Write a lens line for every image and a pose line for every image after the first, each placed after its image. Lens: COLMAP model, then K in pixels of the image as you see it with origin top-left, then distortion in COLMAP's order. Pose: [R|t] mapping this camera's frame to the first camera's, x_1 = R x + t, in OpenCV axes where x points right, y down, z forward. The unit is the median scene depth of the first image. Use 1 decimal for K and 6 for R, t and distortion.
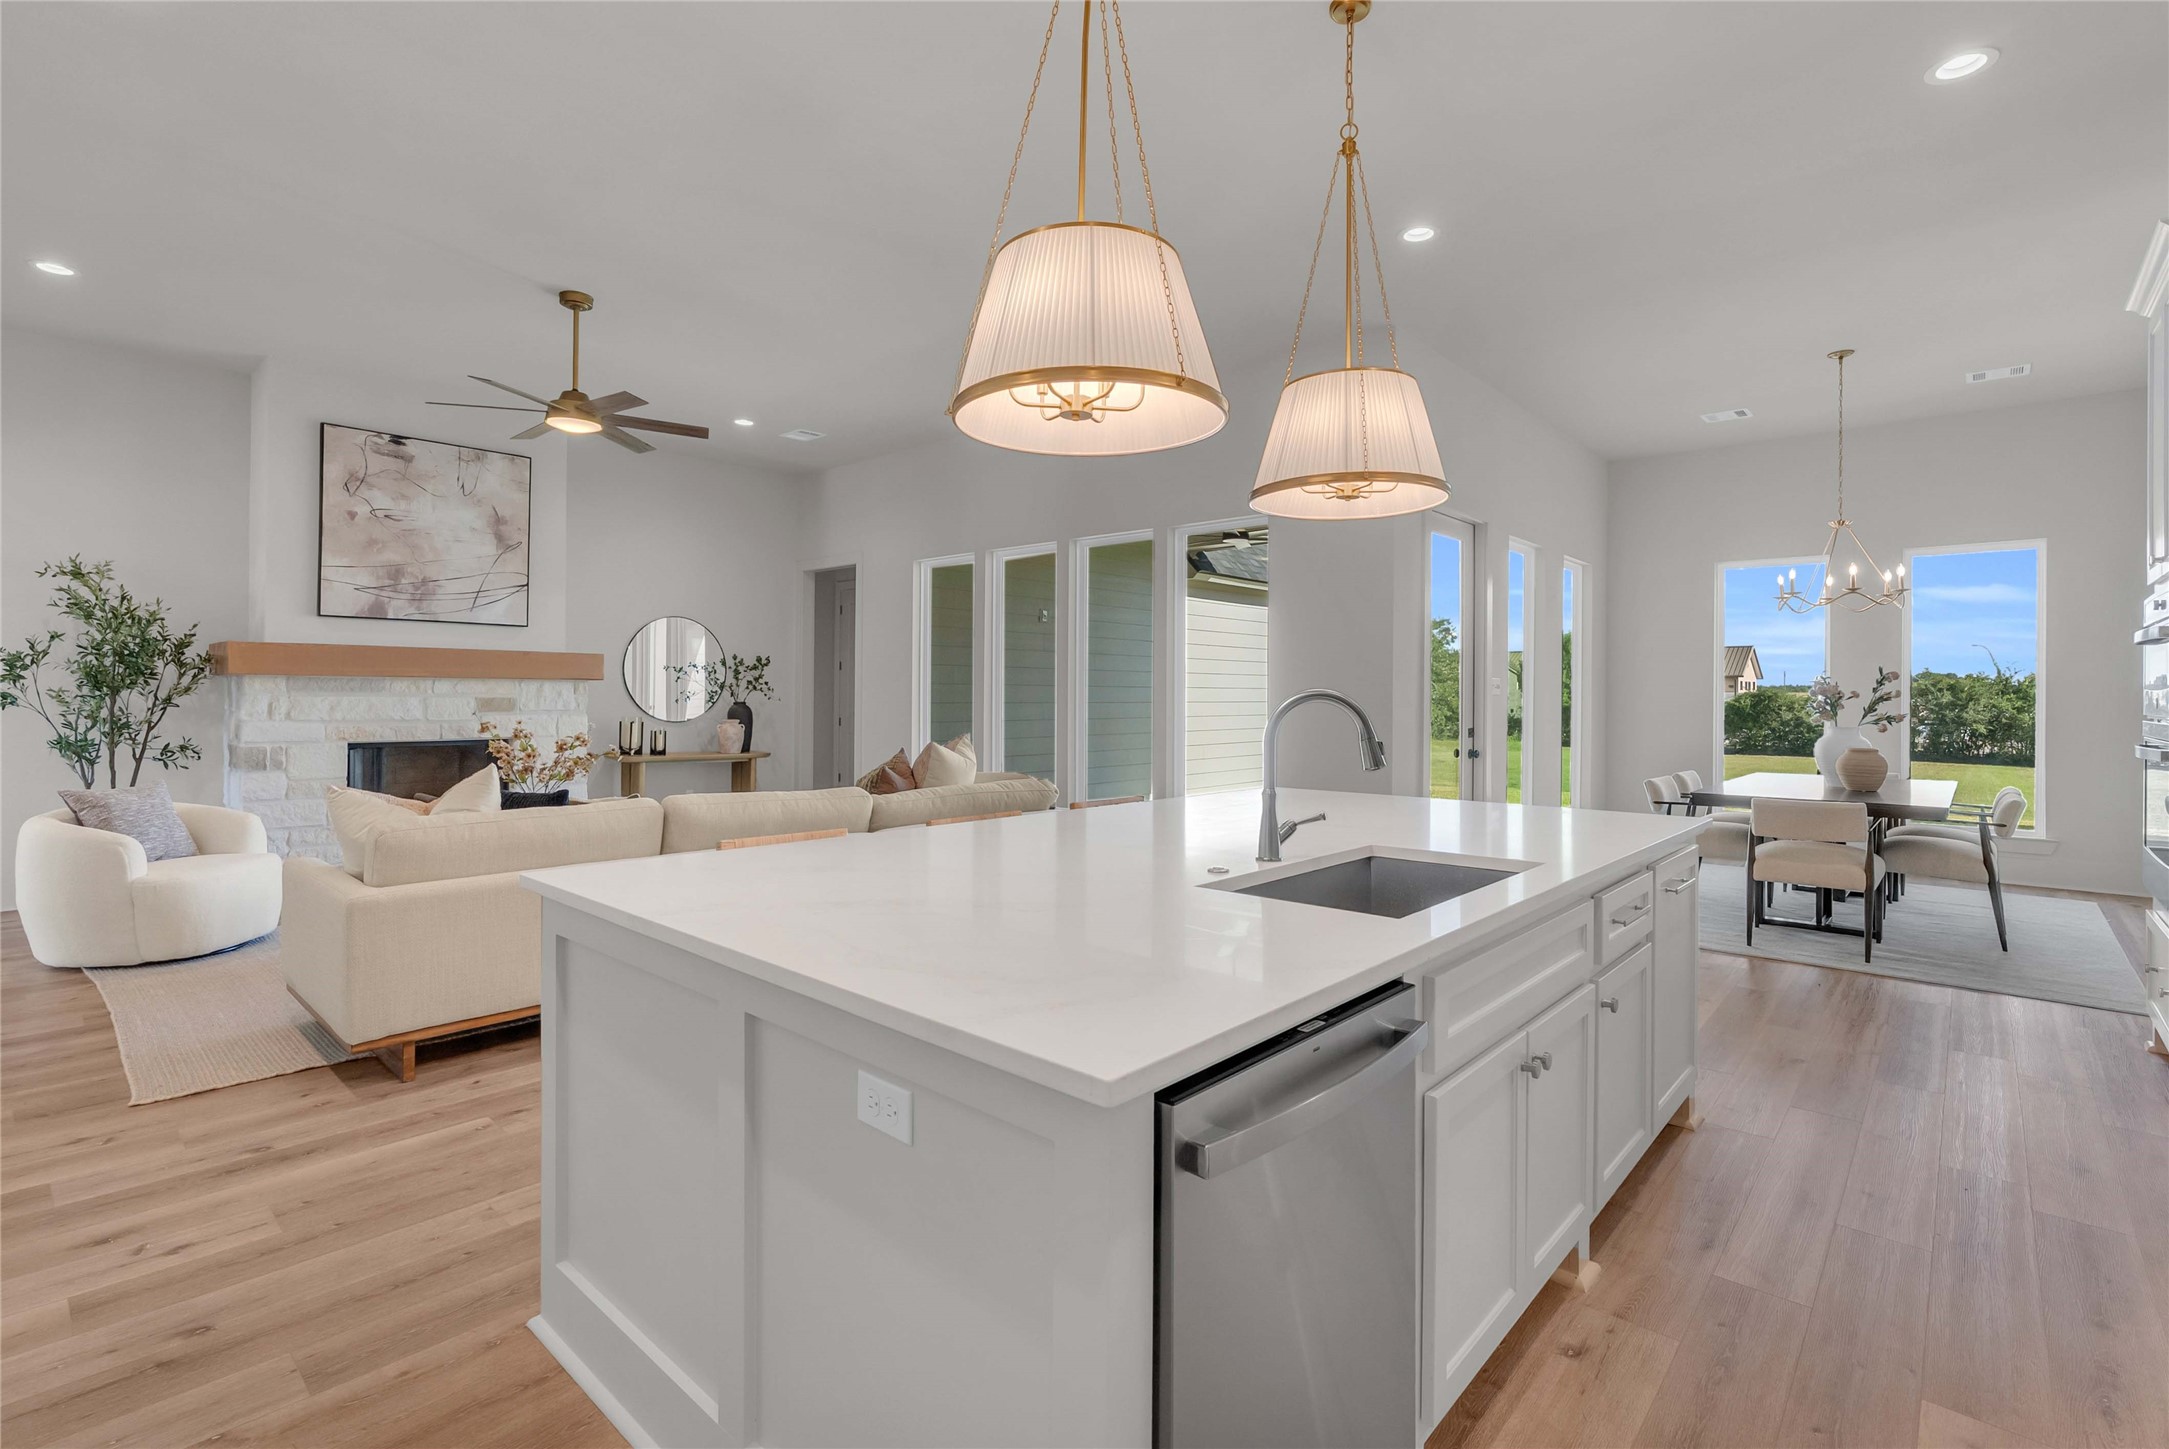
lens RADIAL K [[996.2, 0, 1097.2], [0, 996.2, 691.7], [0, 0, 1]] dist [-0.008857, 0.003370]
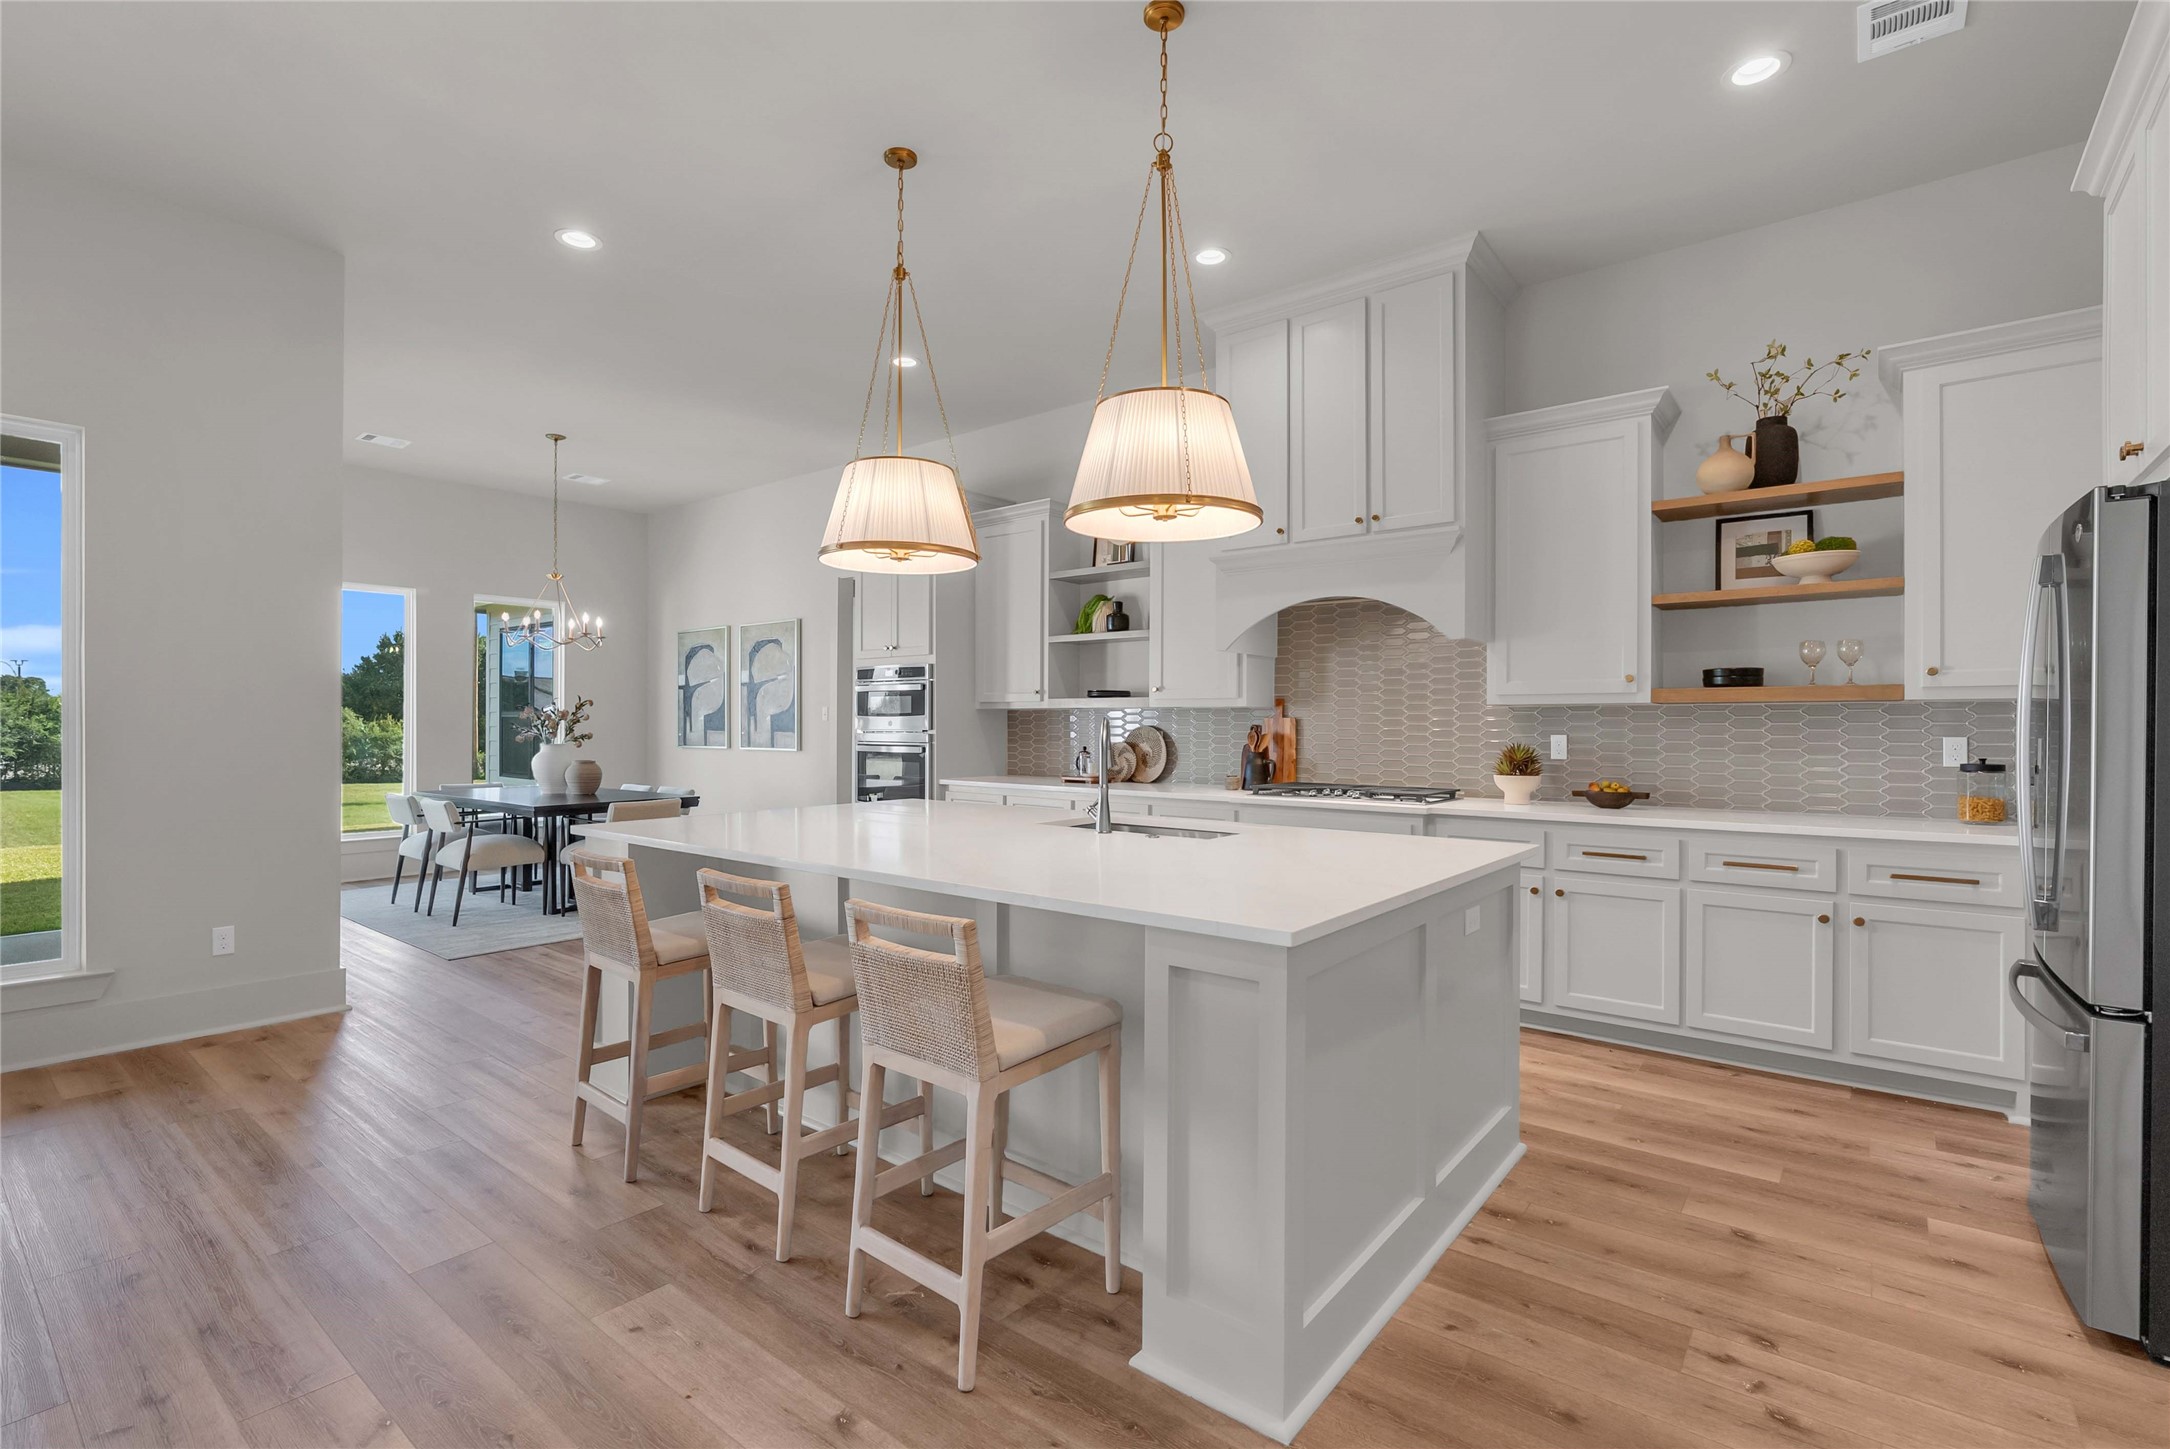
lens RADIAL K [[996.6, 0, 1084.0], [0, 996.6, 716.9], [0, 0, 1]] dist [-0.008857, 0.003370]
pose [[-0.049578, -0.000407, 0.998770, -0.434658], [-0.005123, 0.999987, 0.000153, -0.001215], [-0.998757, -0.005110, -0.049579, 0.369250]]
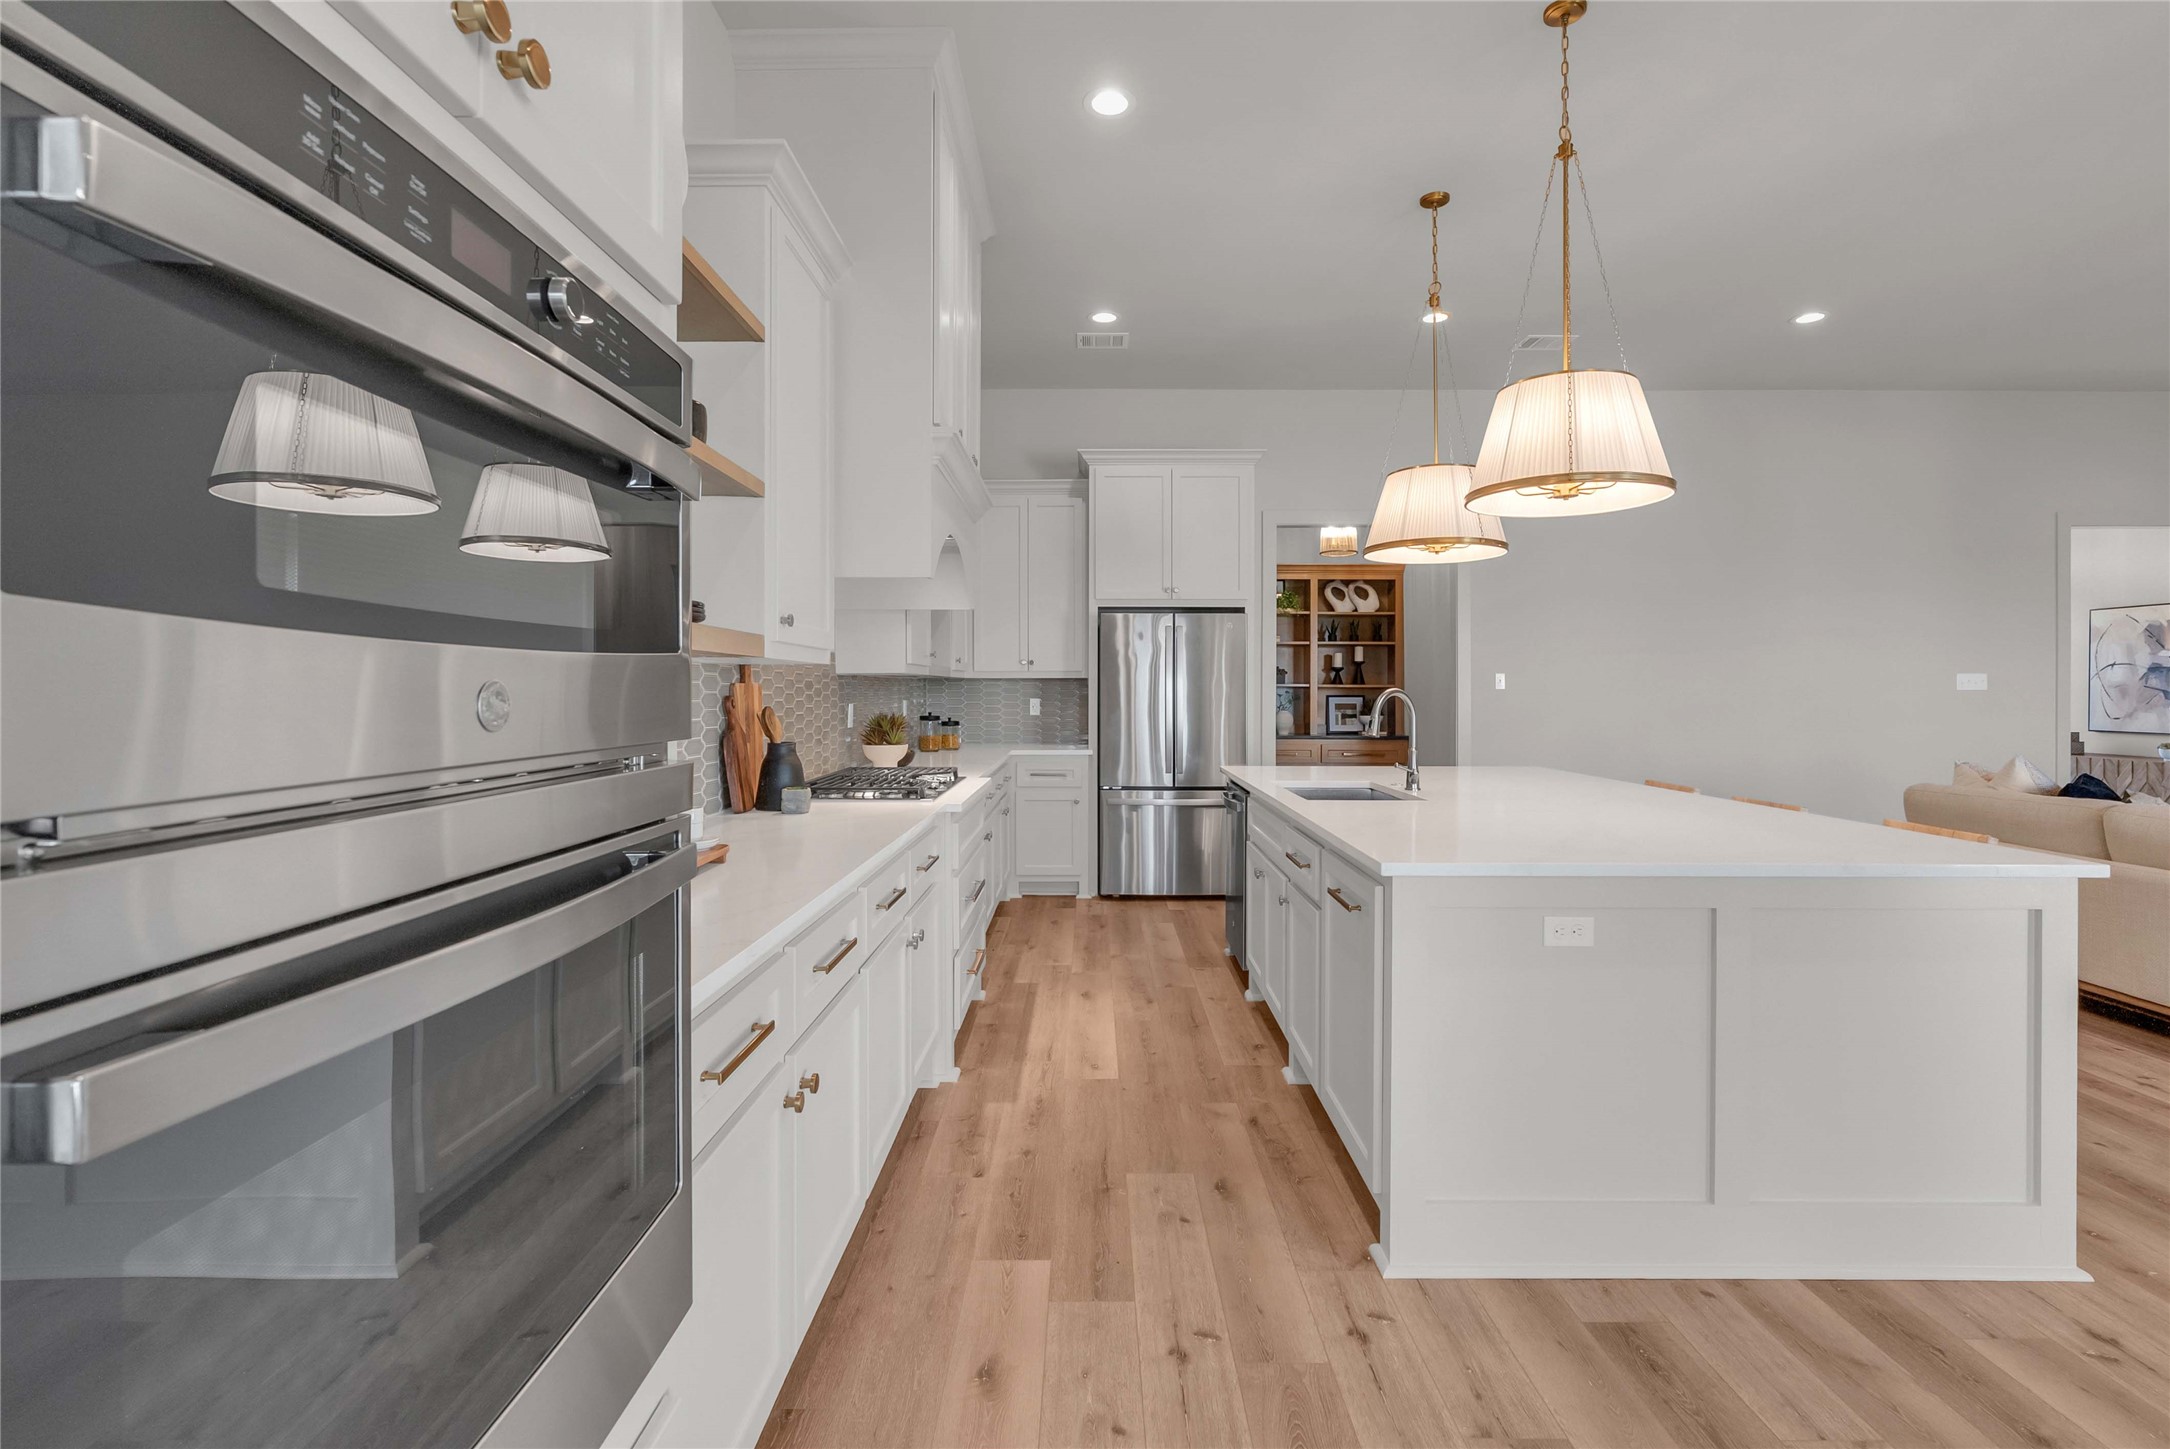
lens RADIAL K [[996.6, 0, 1092.9], [0, 996.6, 694.0], [0, 0, 1]] dist [-0.008857, 0.003370]
pose [[-0.749650, -0.005707, -0.661810, 0.544826], [-0.003888, 0.999984, -0.004219, 0.005425], [0.661824, -0.000590, -0.749659, 0.637708]]
